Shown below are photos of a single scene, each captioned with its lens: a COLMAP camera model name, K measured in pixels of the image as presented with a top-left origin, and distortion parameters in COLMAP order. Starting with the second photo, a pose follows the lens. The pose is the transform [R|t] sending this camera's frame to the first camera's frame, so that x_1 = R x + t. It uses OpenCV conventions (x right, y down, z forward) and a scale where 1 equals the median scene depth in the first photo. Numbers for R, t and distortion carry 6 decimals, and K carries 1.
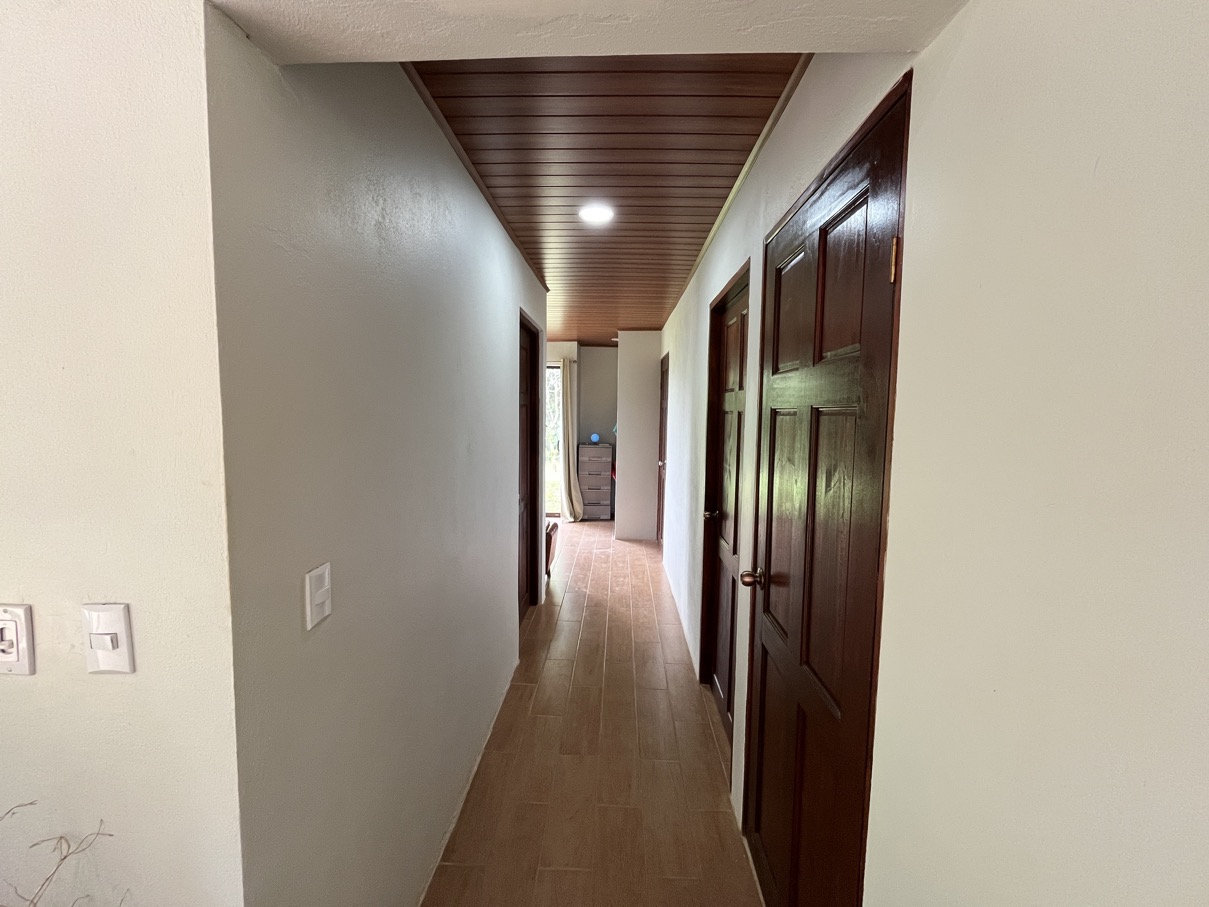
lens RADIAL K [[491.9, 0, 601.2], [0, 491.9, 449.2], [0, 0, 1]] dist [-0.001221, -0.000211]
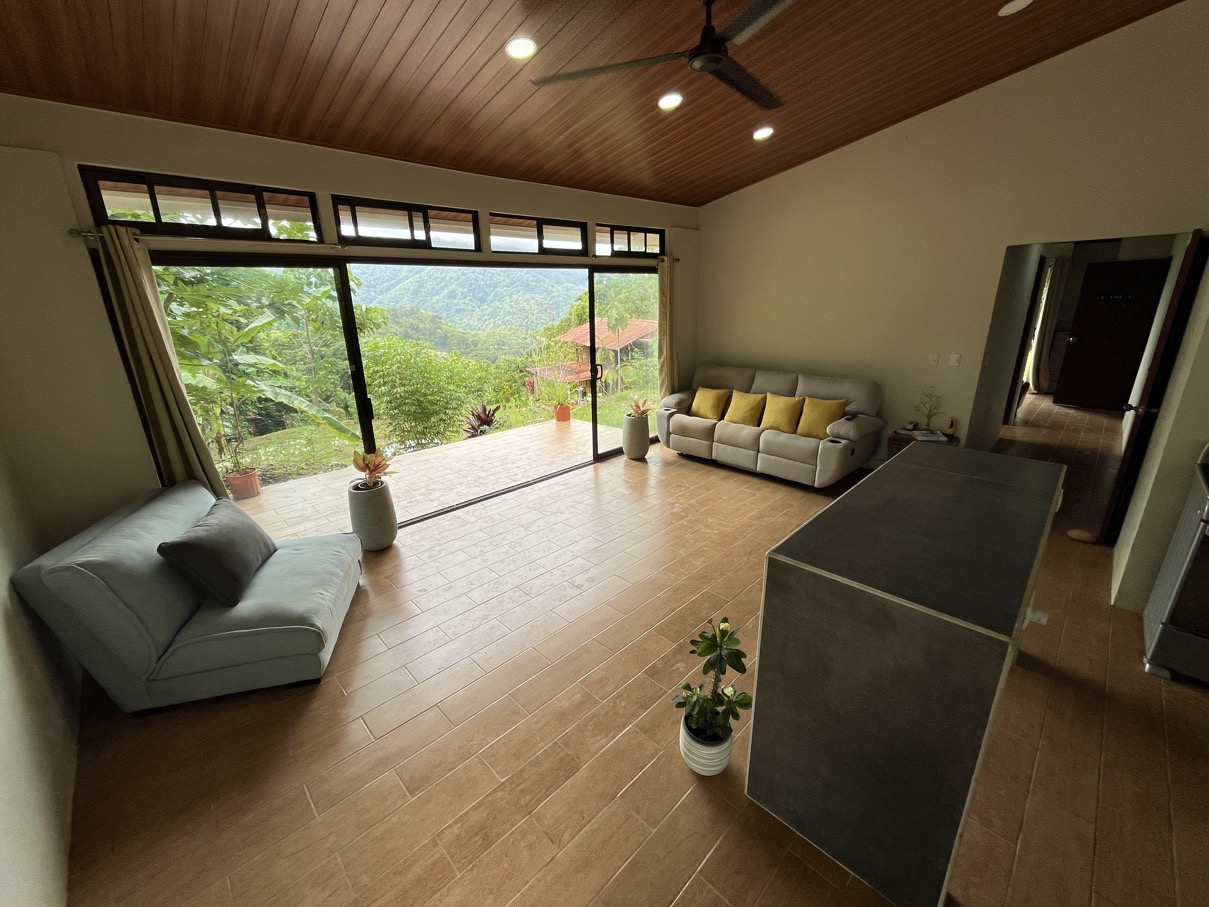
lens RADIAL K [[491.9, 0, 604.1], [0, 491.9, 449.3], [0, 0, 1]] dist [-0.001221, -0.000211]
pose [[0.725702, 0.175650, -0.665210, 0.003843], [-0.023577, 0.972643, 0.231106, 0.028622], [0.687605, -0.152030, 0.709990, -1.003826]]
